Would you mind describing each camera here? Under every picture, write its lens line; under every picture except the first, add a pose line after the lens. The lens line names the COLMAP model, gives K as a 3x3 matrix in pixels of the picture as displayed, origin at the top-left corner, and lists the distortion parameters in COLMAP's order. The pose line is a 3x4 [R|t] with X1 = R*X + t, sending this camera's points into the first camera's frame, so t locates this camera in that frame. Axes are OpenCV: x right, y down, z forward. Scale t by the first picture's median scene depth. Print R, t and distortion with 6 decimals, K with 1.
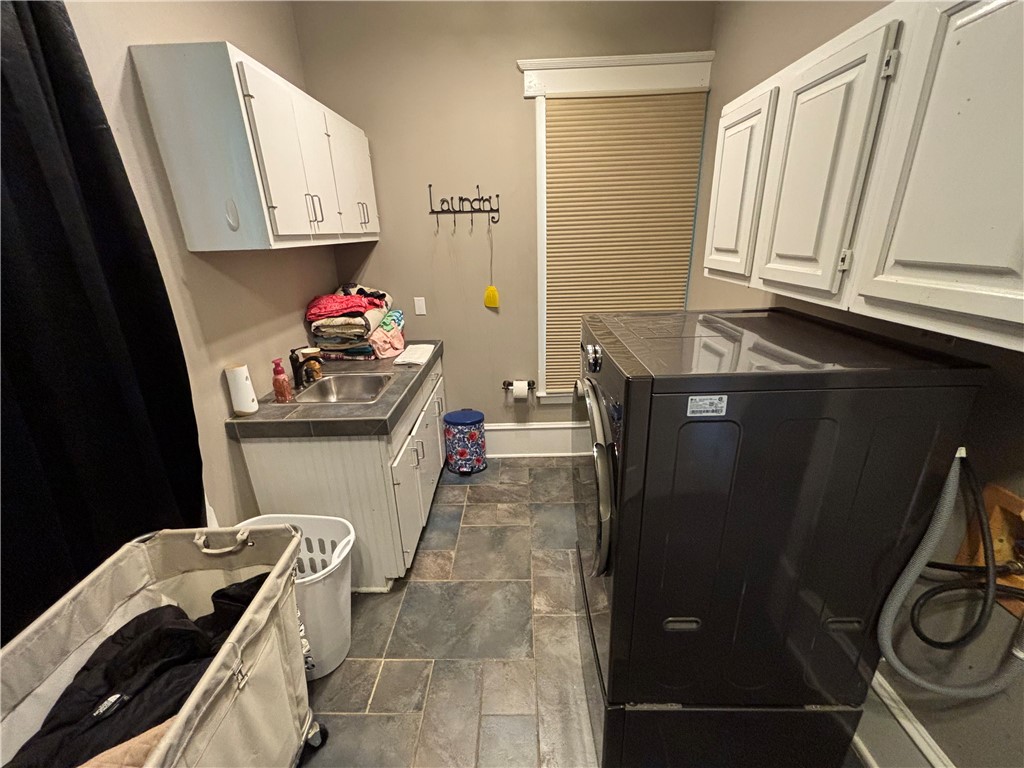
lens RADIAL K [[416.3, 0, 511.4], [0, 416.3, 387.3], [0, 0, 1]] dist [0.000200, -0.000799]
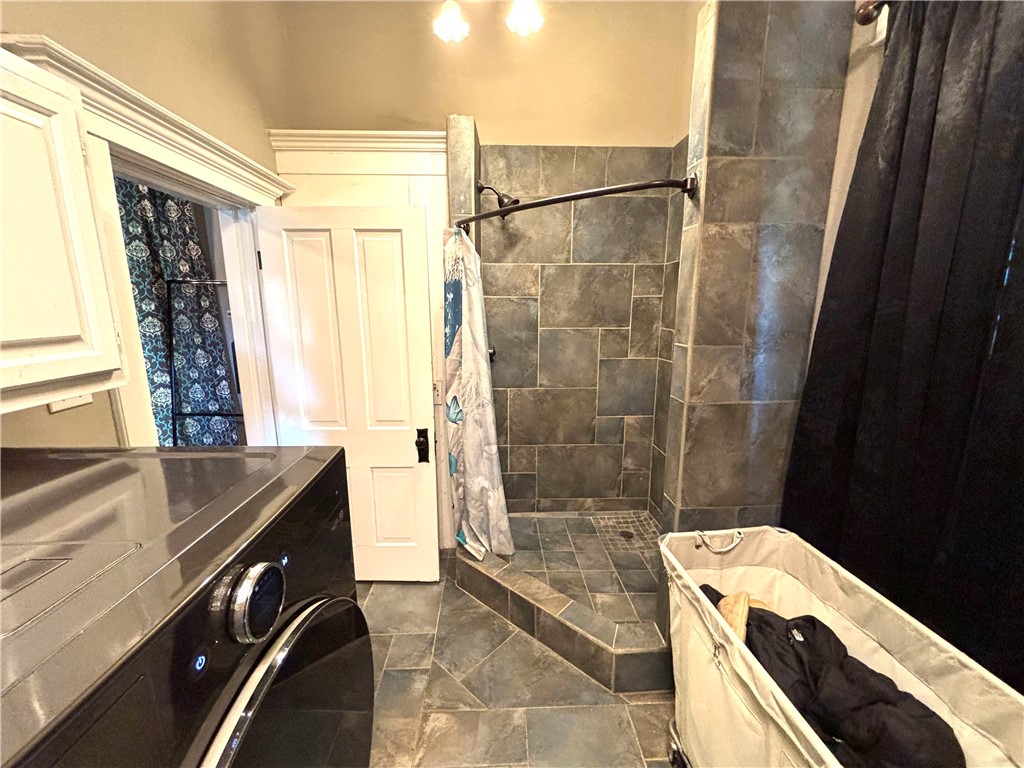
lens RADIAL K [[416.3, 0, 511.4], [0, 416.3, 387.3], [0, 0, 1]] dist [0.000200, -0.000799]
pose [[-0.998136, 0.044626, -0.041623, -0.062001], [0.015764, 0.847484, 0.530587, -0.541745], [0.058953, 0.528942, -0.846608, 1.501552]]
